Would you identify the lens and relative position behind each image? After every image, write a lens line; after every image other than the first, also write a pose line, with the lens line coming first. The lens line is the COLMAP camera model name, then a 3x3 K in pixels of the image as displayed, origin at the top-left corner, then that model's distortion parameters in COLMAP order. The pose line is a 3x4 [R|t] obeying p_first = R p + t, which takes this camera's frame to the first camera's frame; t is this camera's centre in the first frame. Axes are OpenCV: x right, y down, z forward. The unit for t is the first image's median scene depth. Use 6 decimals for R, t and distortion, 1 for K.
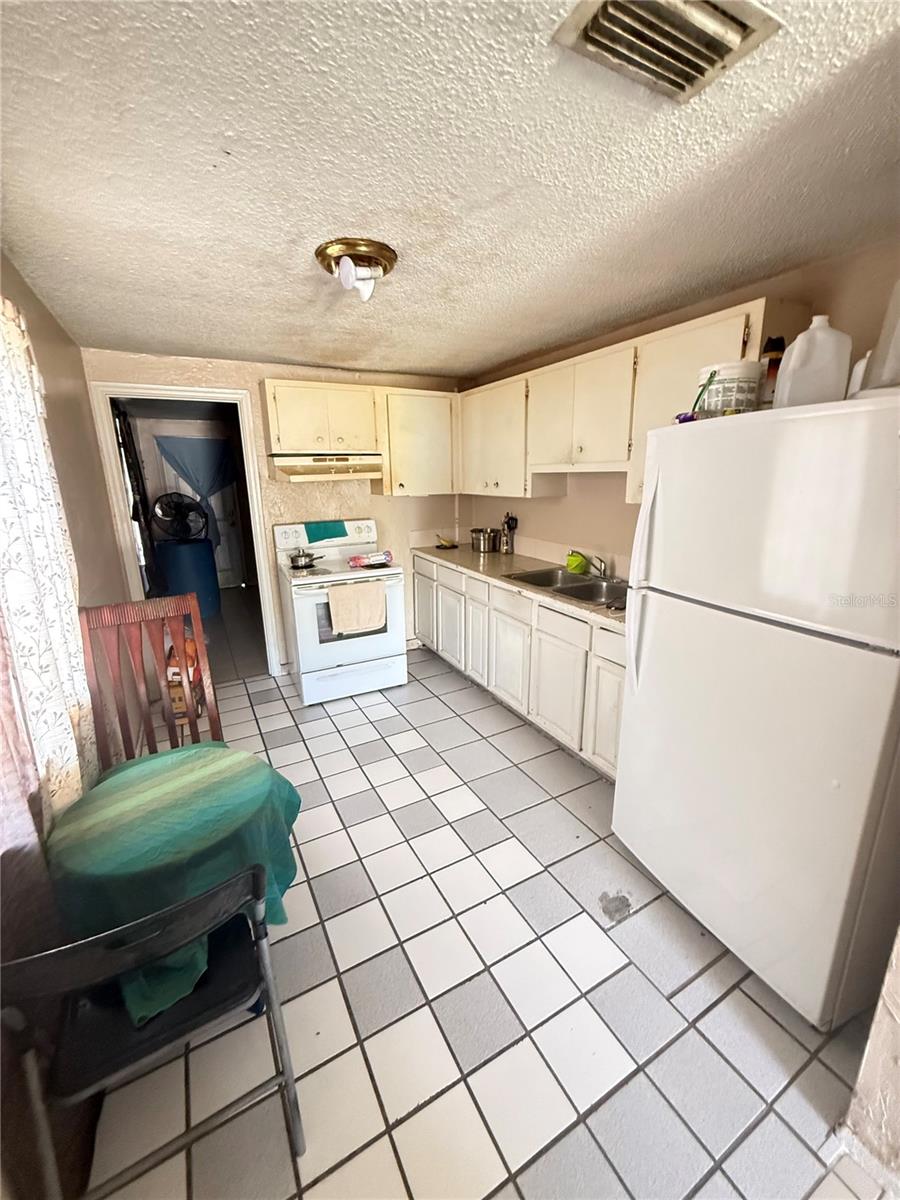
lens RADIAL K [[482.5, 0, 446.2], [0, 482.5, 596.0], [0, 0, 1]] dist [-0.000929, 0.000643]
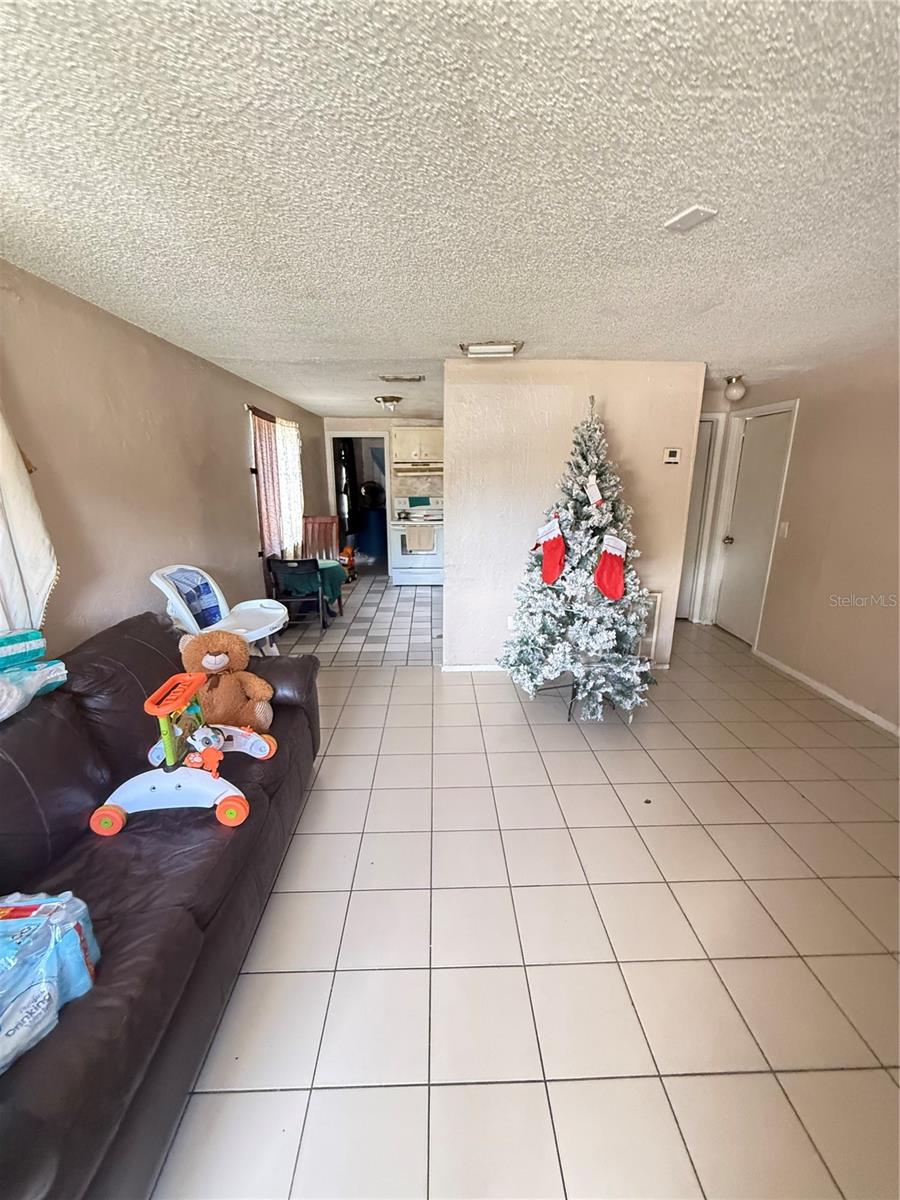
lens RADIAL K [[482.5, 0, 450.6], [0, 482.5, 597.2], [0, 0, 1]] dist [-0.000929, 0.000643]
pose [[0.898290, 0.127510, -0.420494, 0.766879], [-0.124981, 0.991587, 0.033695, 0.172757], [0.421253, 0.022286, 0.906669, -0.729224]]
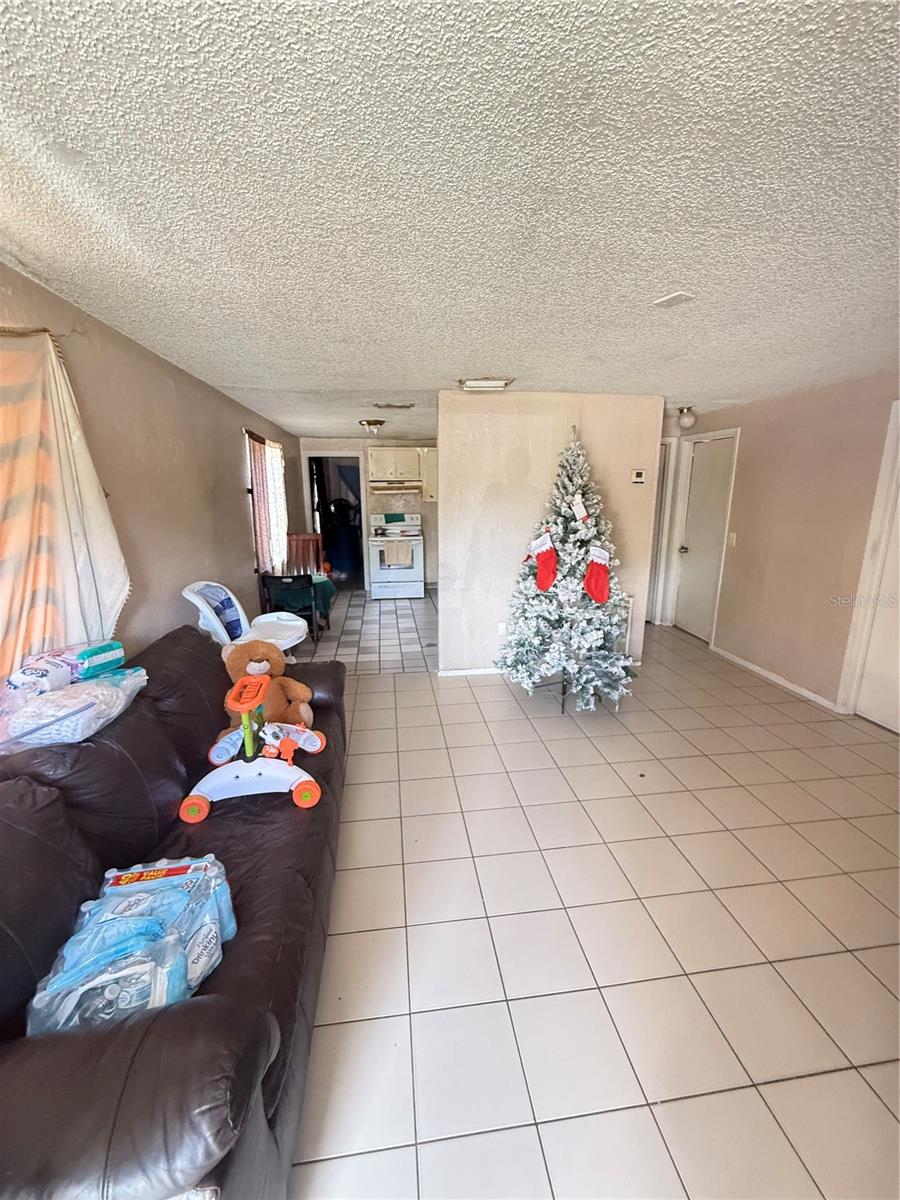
lens RADIAL K [[482.5, 0, 450.3], [0, 482.5, 596.9], [0, 0, 1]] dist [-0.000929, 0.000643]
pose [[0.937474, 0.090149, -0.336179, 0.711921], [-0.098411, 0.995117, -0.007581, 0.193861], [0.333854, 0.040191, 0.941767, -0.846712]]
